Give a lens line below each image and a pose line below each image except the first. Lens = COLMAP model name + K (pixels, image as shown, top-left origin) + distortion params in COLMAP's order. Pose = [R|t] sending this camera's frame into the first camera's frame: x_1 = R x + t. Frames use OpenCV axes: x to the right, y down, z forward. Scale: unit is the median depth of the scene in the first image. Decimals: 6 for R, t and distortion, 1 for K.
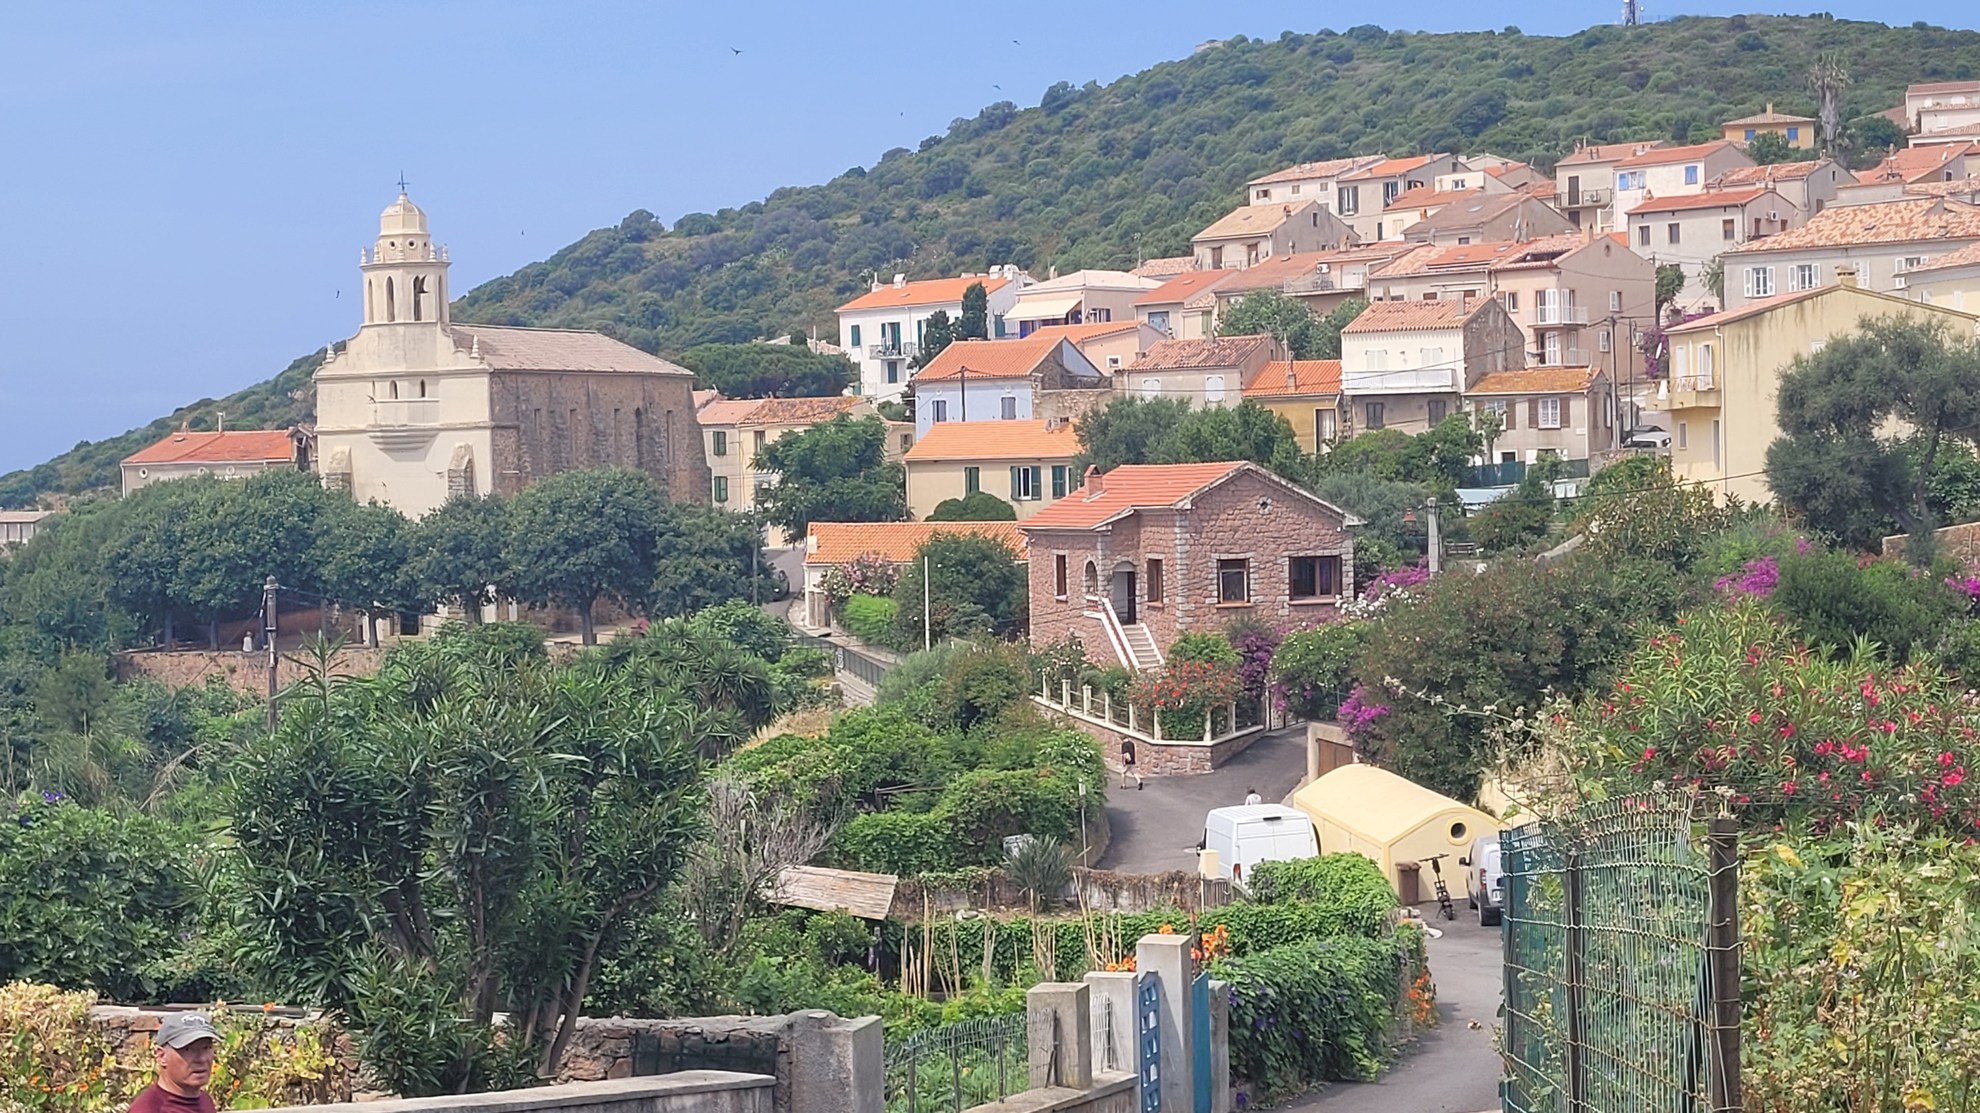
lens RADIAL K [[3048.5, 0, 1032.8], [0, 3048.5, 554.5], [0, 0, 1]] dist [0.042587, -0.054206]
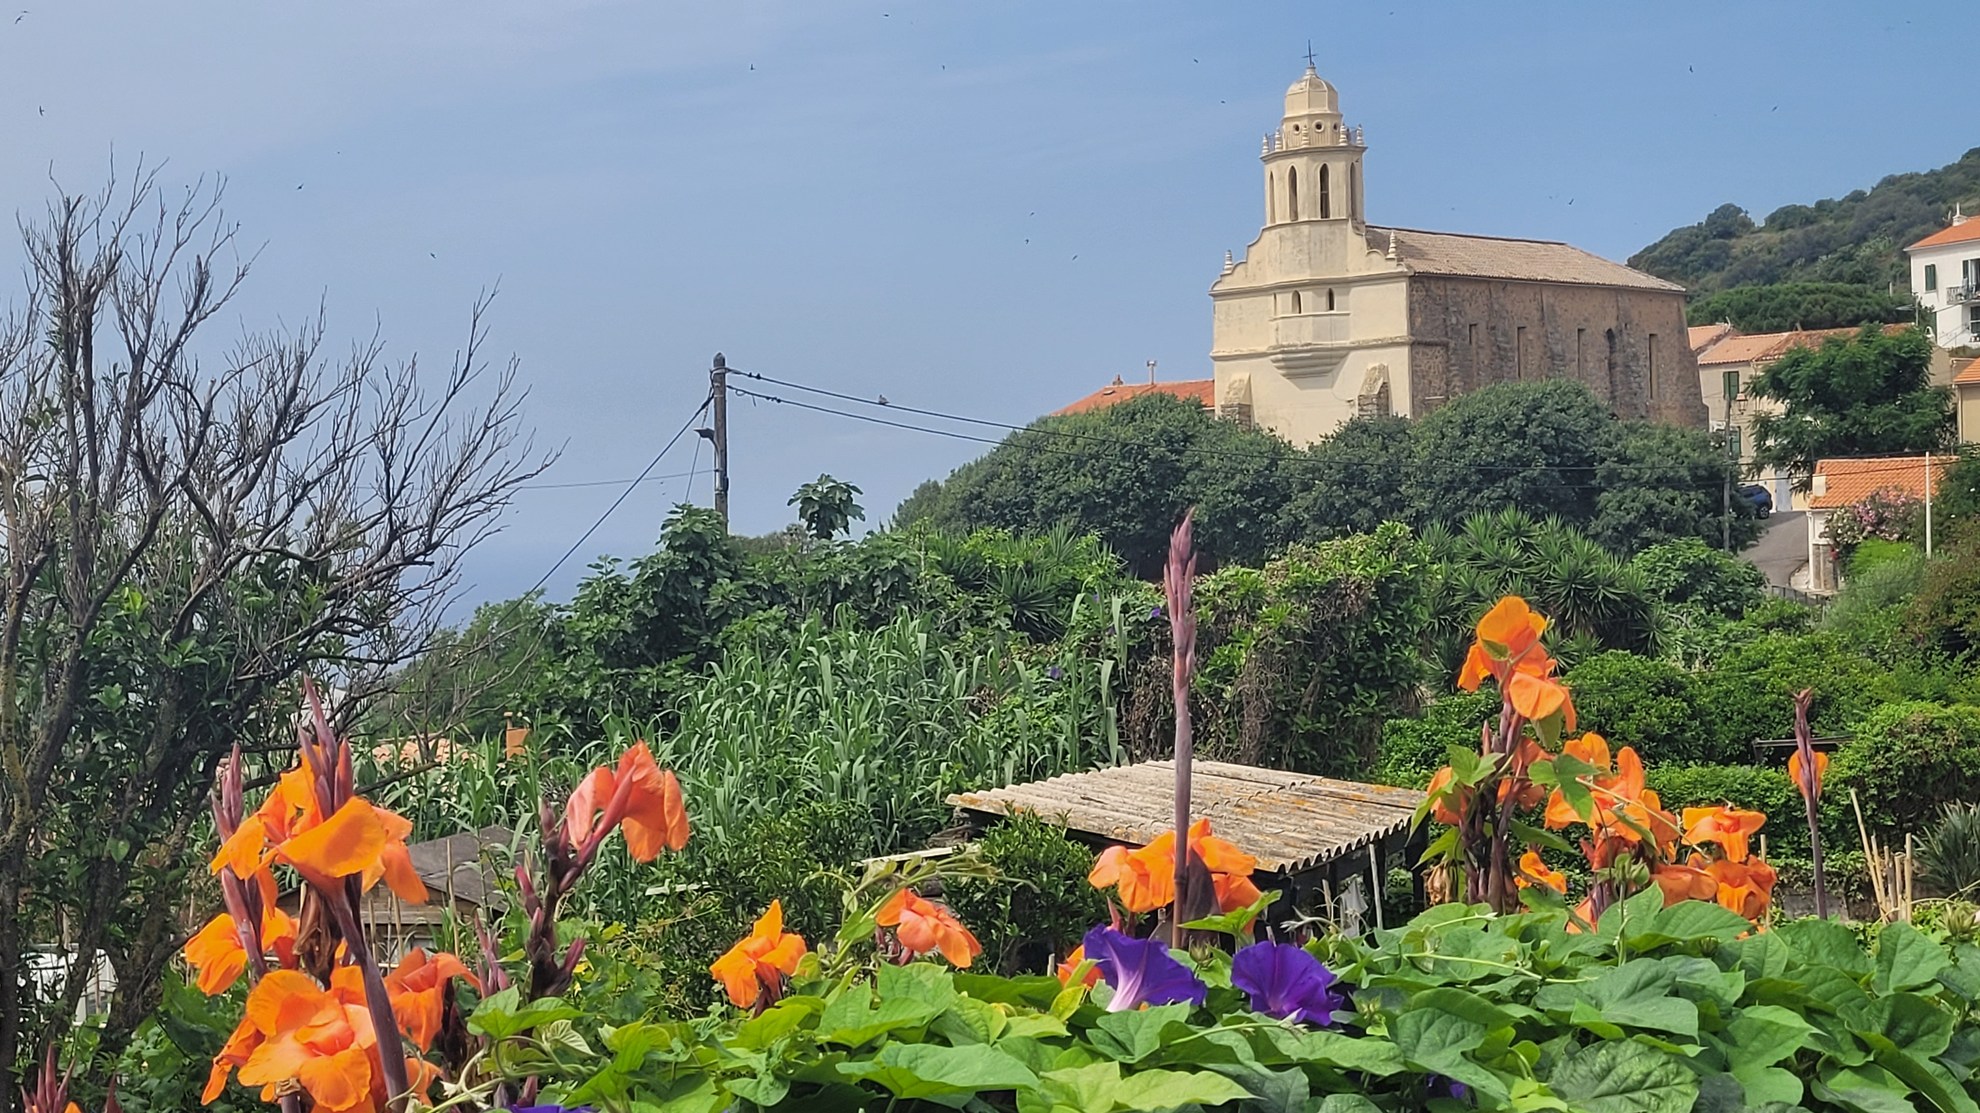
lens RADIAL K [[3079.8, 0, 884.1], [0, 3079.8, 553.2], [0, 0, 1]] dist [0.039466, 0.078286]
pose [[0.920311, 0.003516, -0.391172, 0.015796], [-0.008270, 0.999911, -0.010470, 0.022932], [0.391100, 0.012870, 0.920258, 0.169924]]
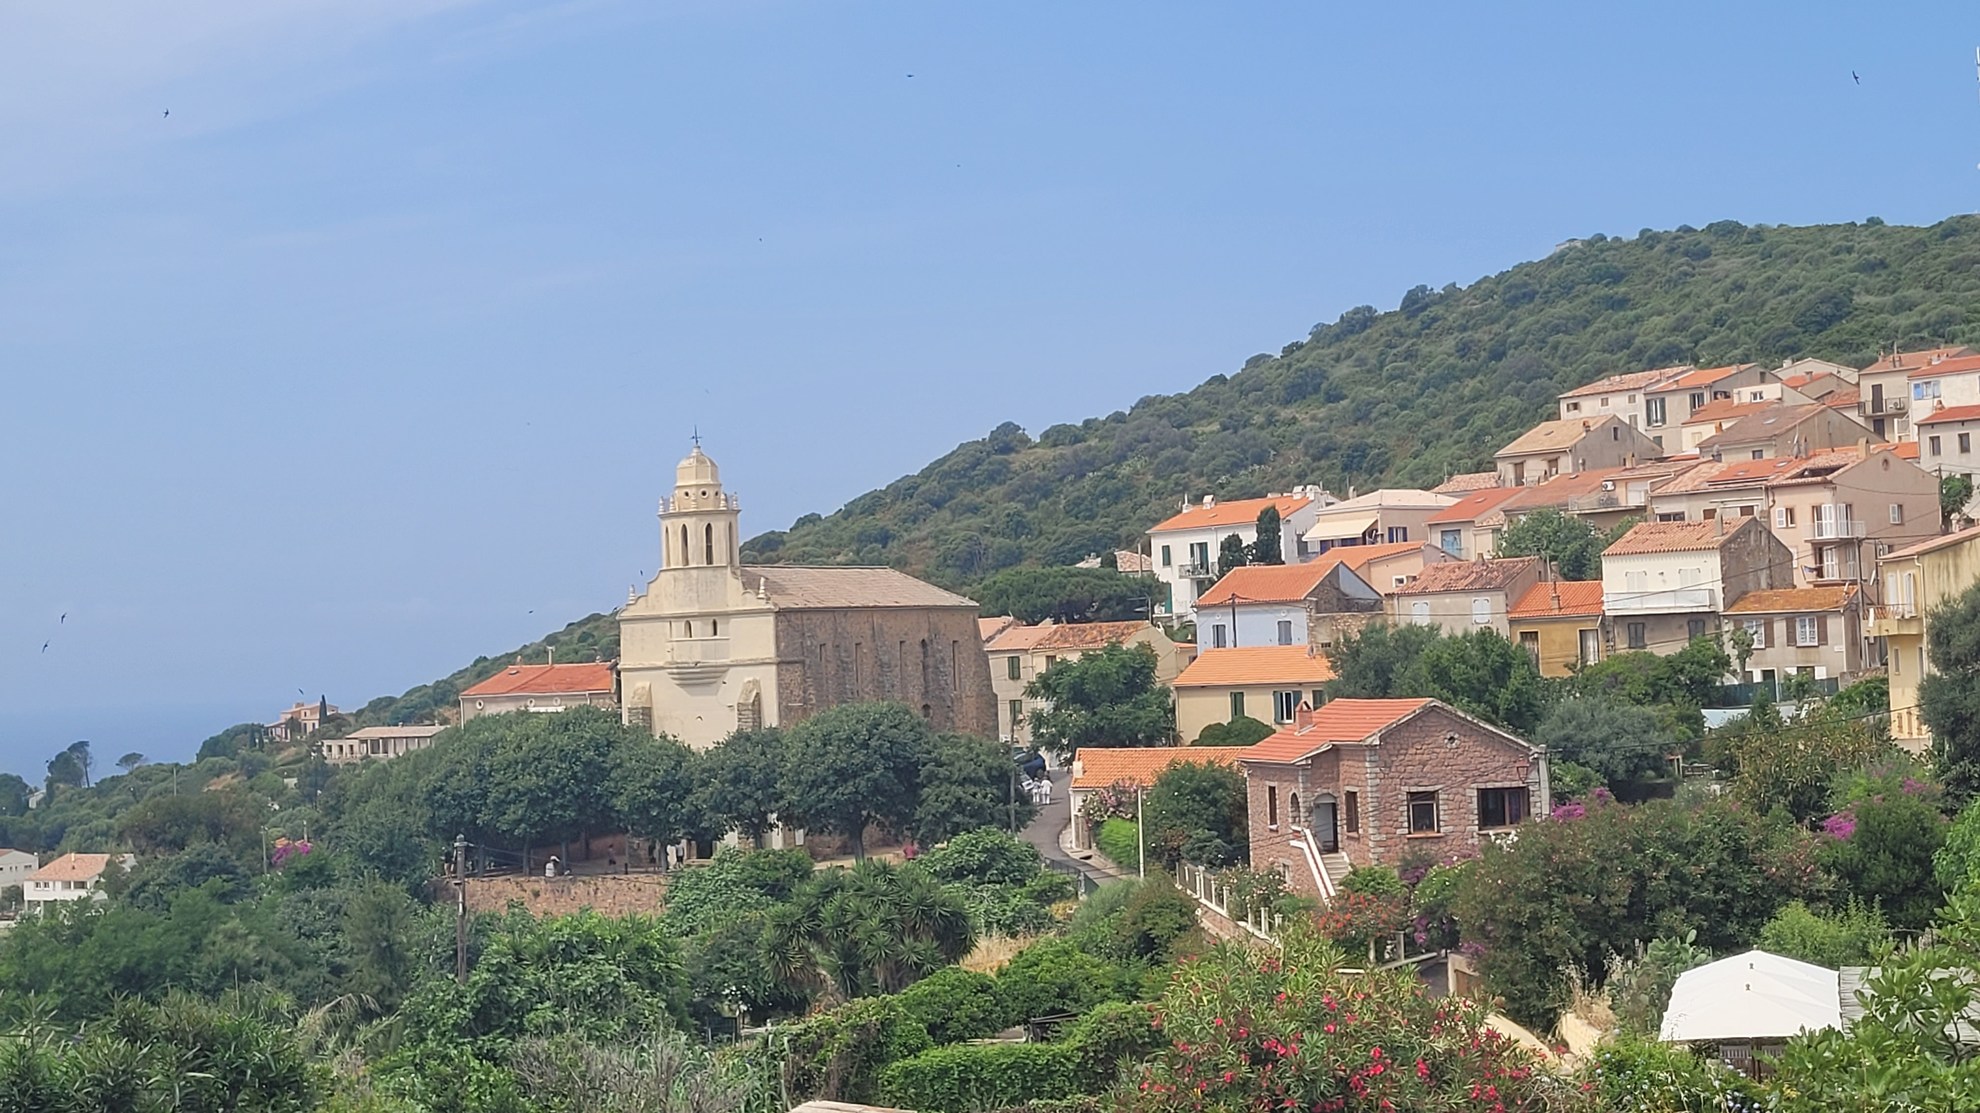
lens RADIAL K [[3048.5, 0, 1032.8], [0, 3048.5, 554.5], [0, 0, 1]] dist [0.042587, -0.054206]
pose [[0.991641, -0.019103, -0.127609, 0.044754], [0.010839, 0.997817, -0.065149, -0.008475], [0.128575, 0.063221, 0.989683, -0.042496]]
